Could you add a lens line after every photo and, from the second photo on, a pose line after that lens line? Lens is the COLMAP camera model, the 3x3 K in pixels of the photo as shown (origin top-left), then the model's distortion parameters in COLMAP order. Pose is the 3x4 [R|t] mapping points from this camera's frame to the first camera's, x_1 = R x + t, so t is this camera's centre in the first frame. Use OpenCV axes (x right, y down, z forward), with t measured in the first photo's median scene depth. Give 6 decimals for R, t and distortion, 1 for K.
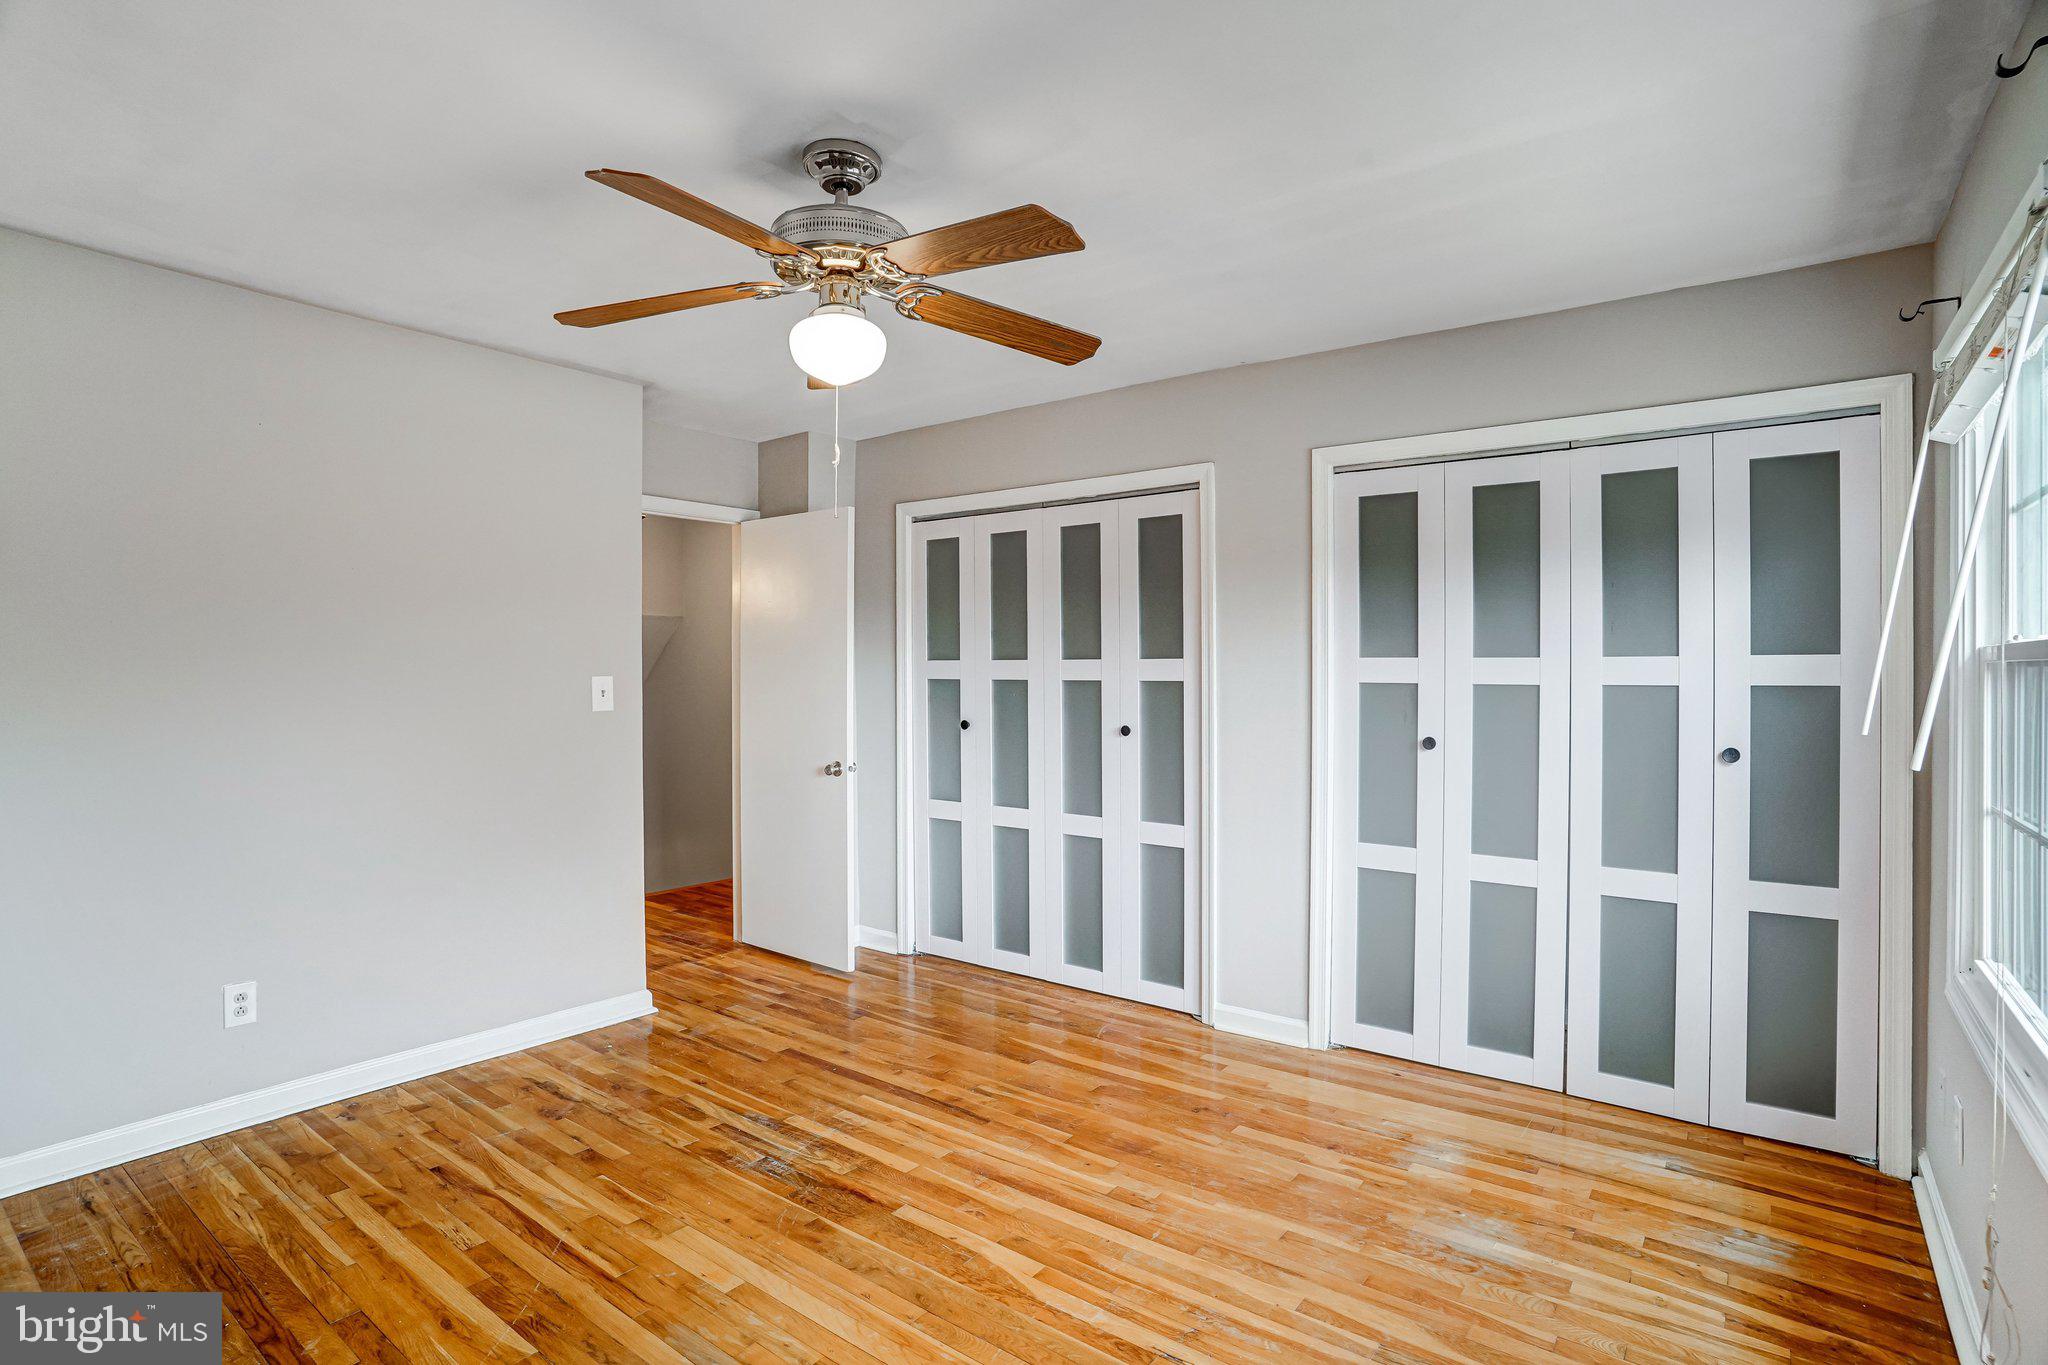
lens RADIAL K [[1017.0, 0, 1010.6], [0, 1017.0, 675.2], [0, 0, 1]] dist [-0.081631, 0.036356]
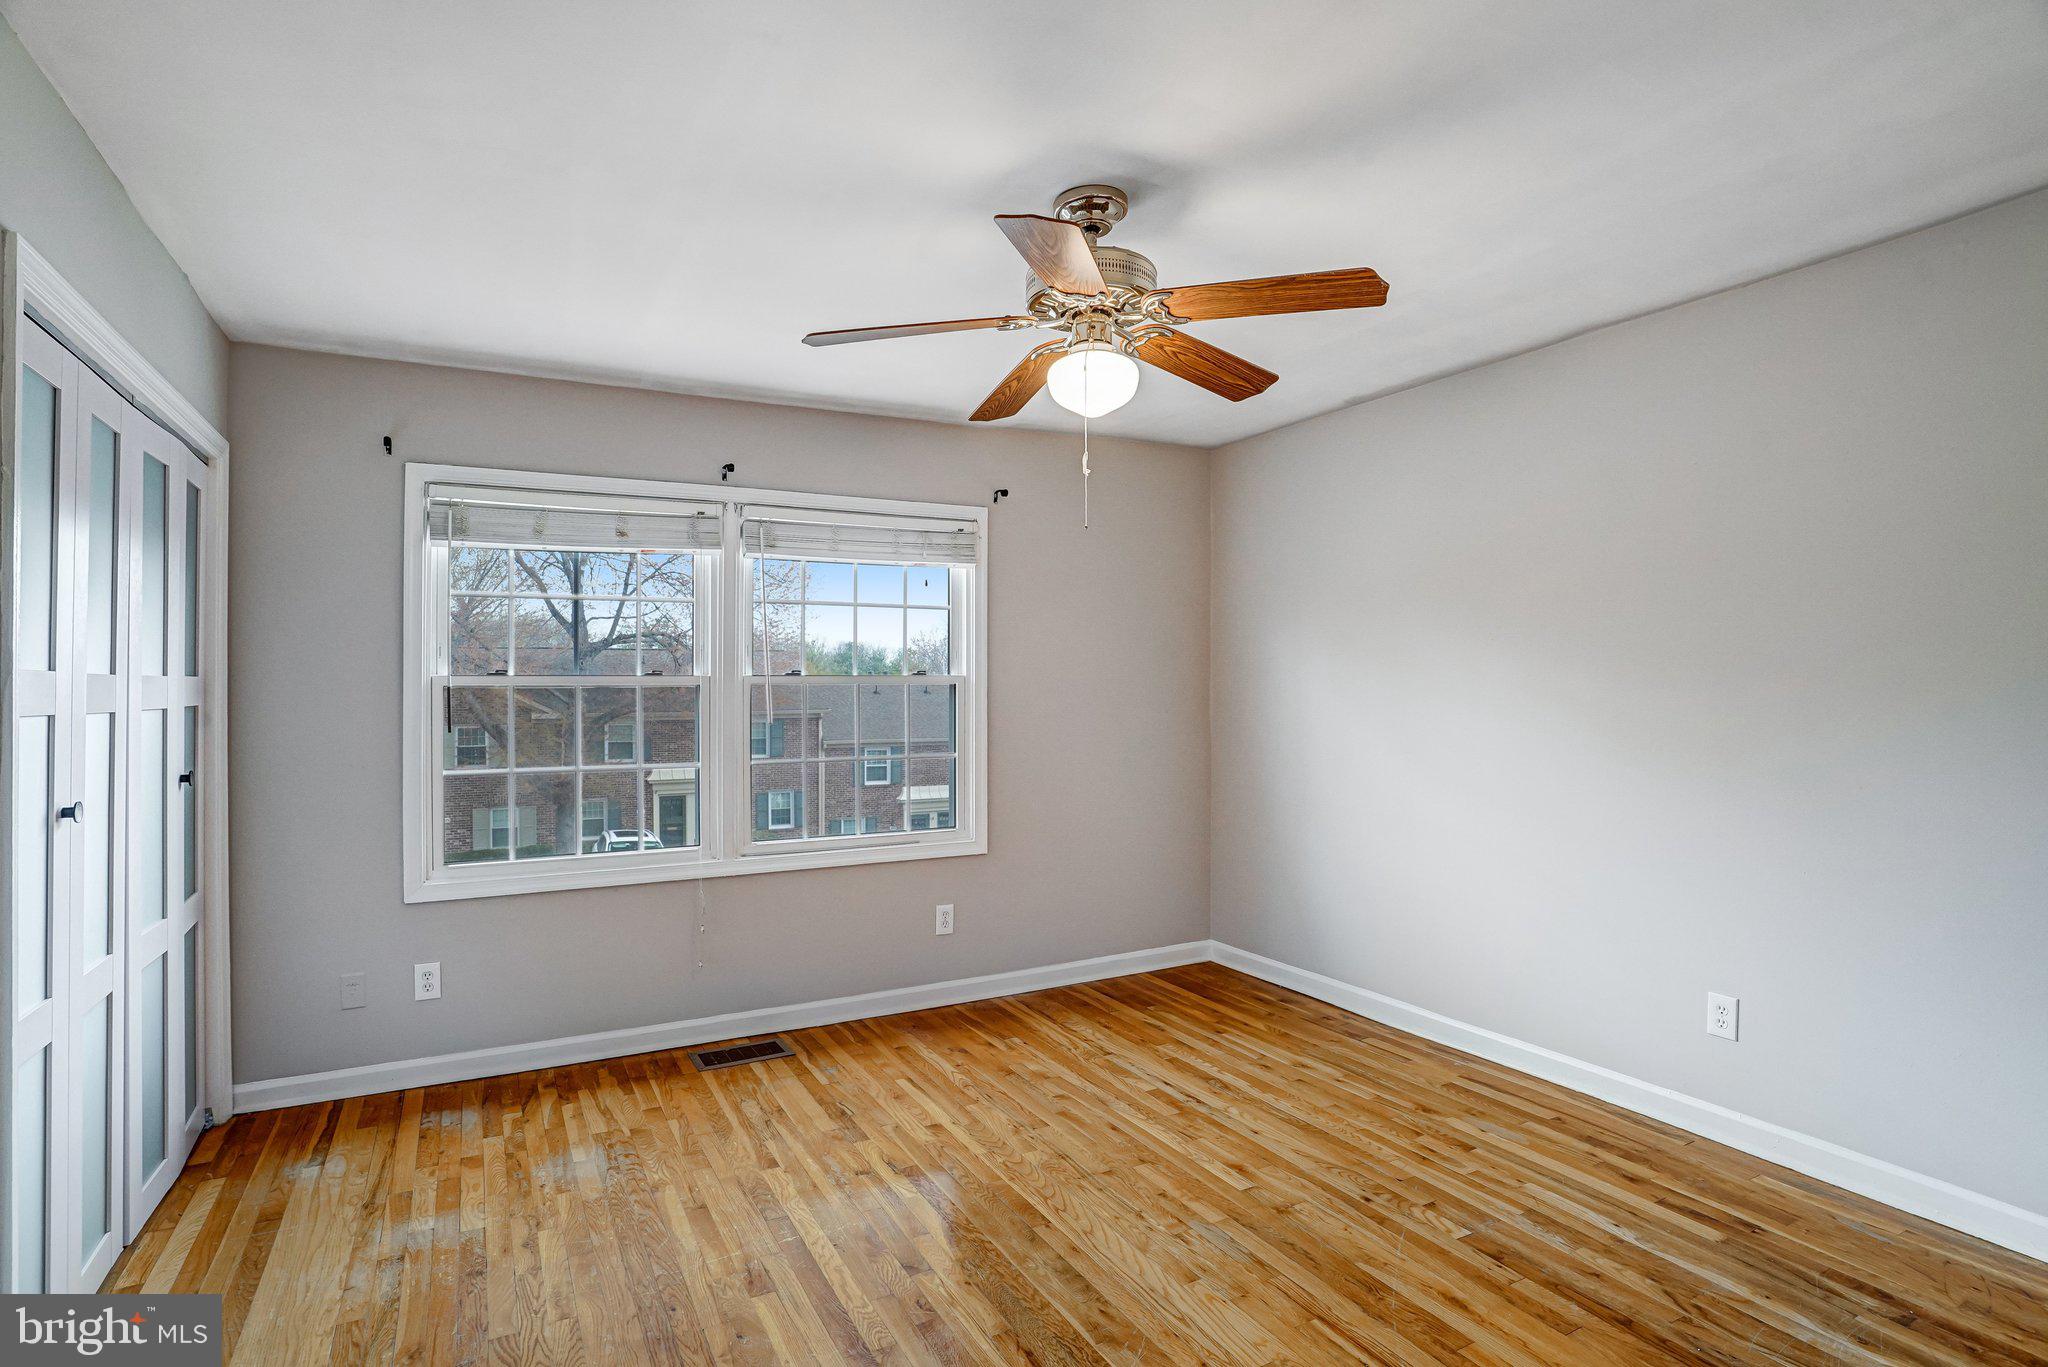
lens RADIAL K [[1017.0, 0, 1010.6], [0, 1017.0, 676.2], [0, 0, 1]] dist [-0.081631, 0.036356]
pose [[-0.917059, 0.005916, 0.398708, -0.460071], [0.000512, 0.999907, -0.013660, -0.005390], [-0.398751, -0.012323, -0.916976, 1.796090]]
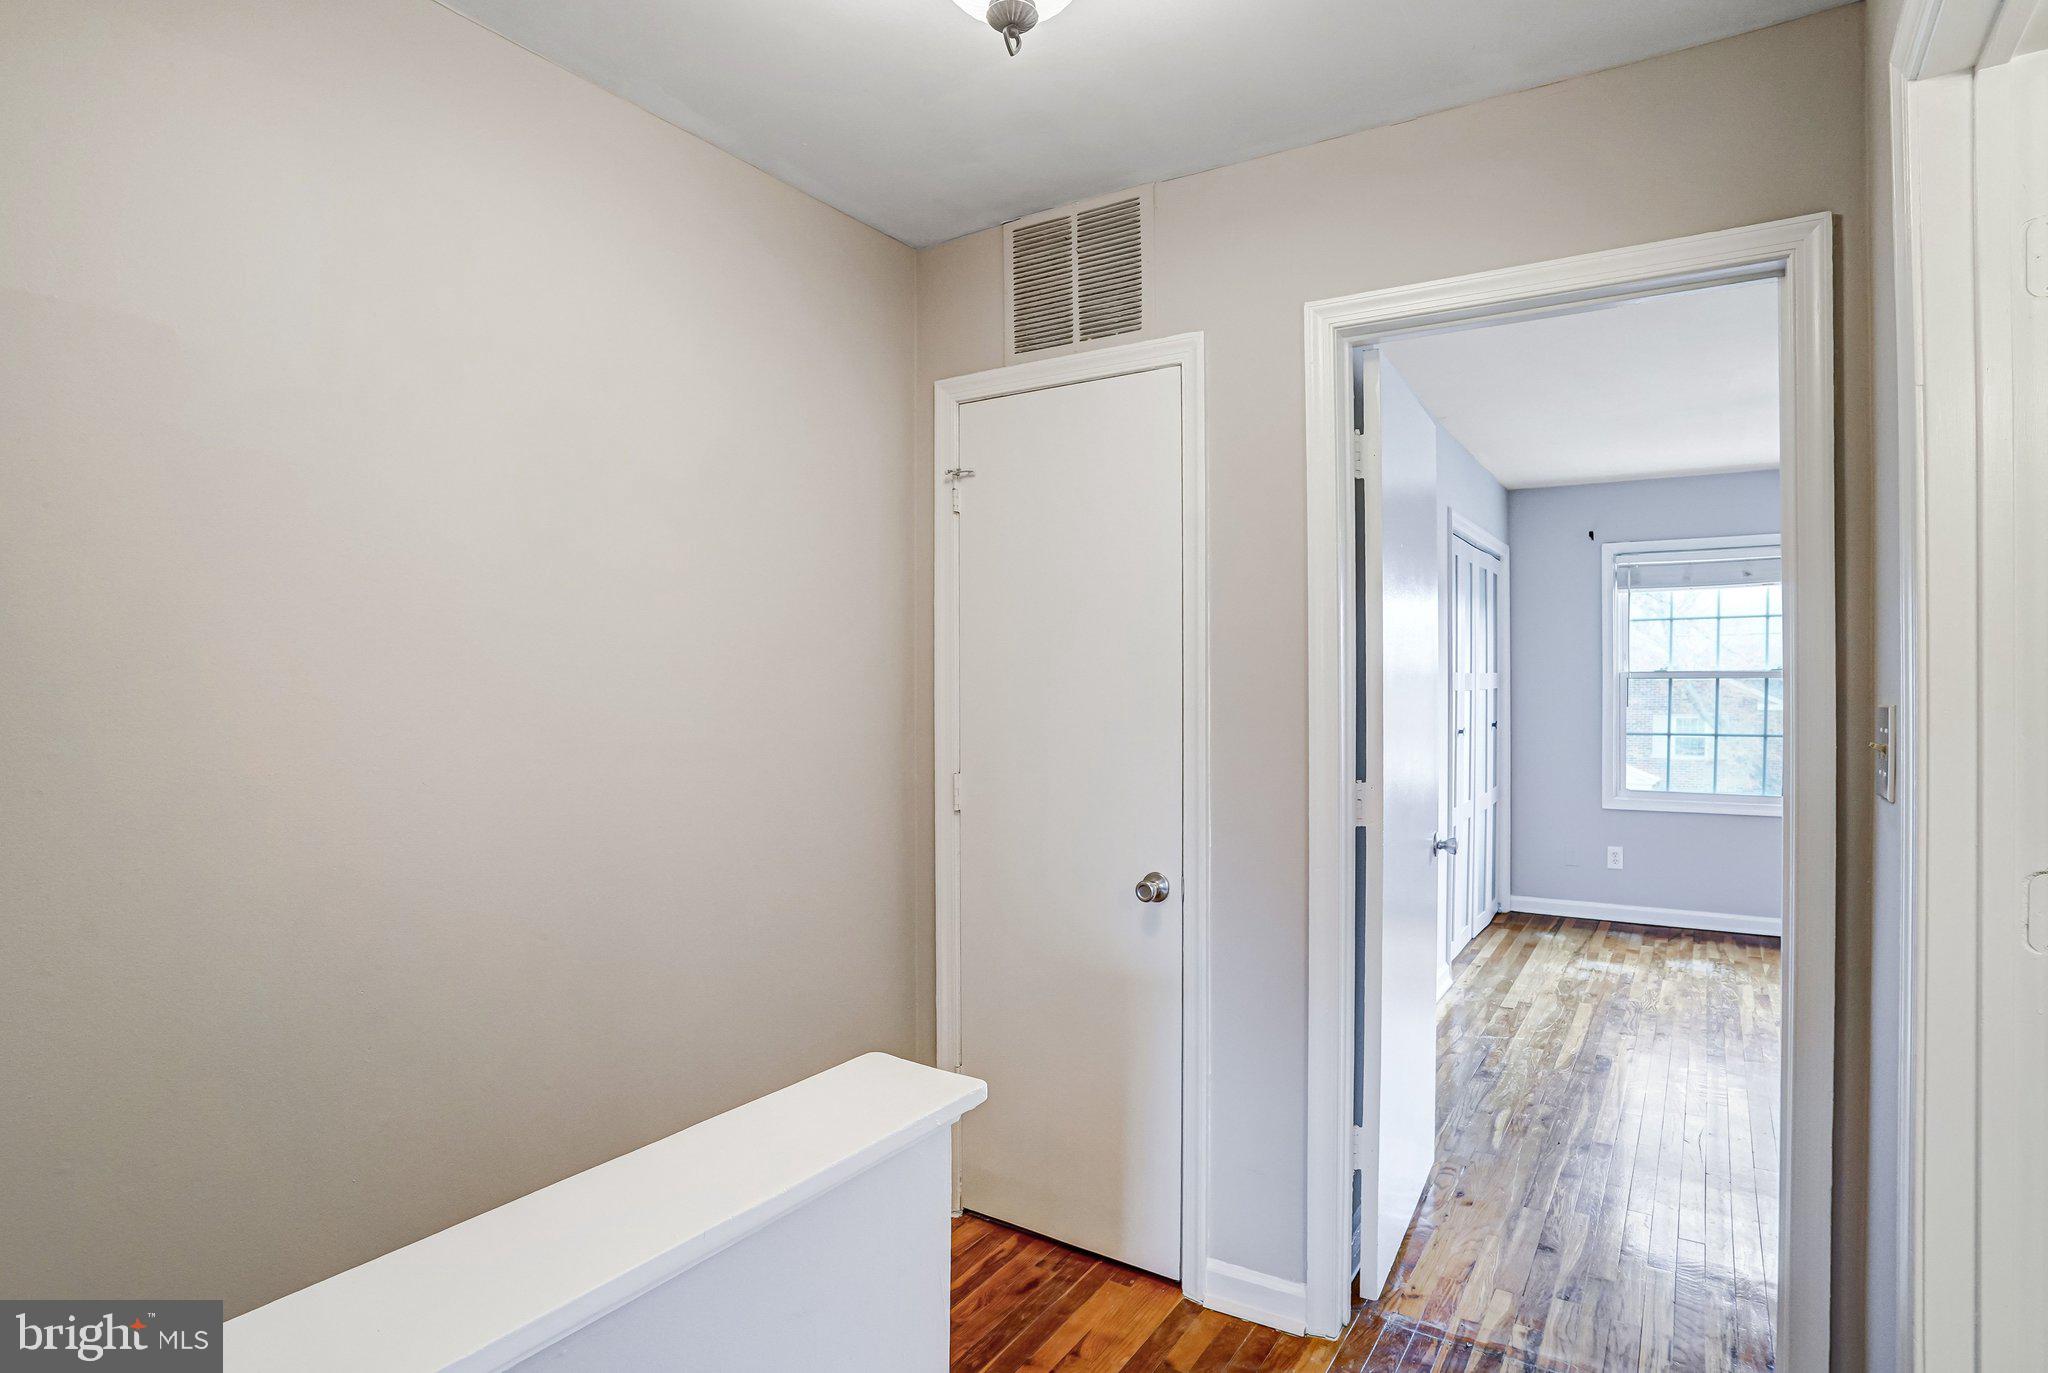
lens RADIAL K [[1085.0, 0, 1052.2], [0, 1085.0, 675.4], [0, 0, 1]] dist [-0.069832, 0.044026]
pose [[-0.114557, 0.000935, 0.993416, -1.426052], [-0.004196, 0.999990, -0.001426, -0.008565], [-0.993408, -0.004332, -0.114552, 2.404834]]
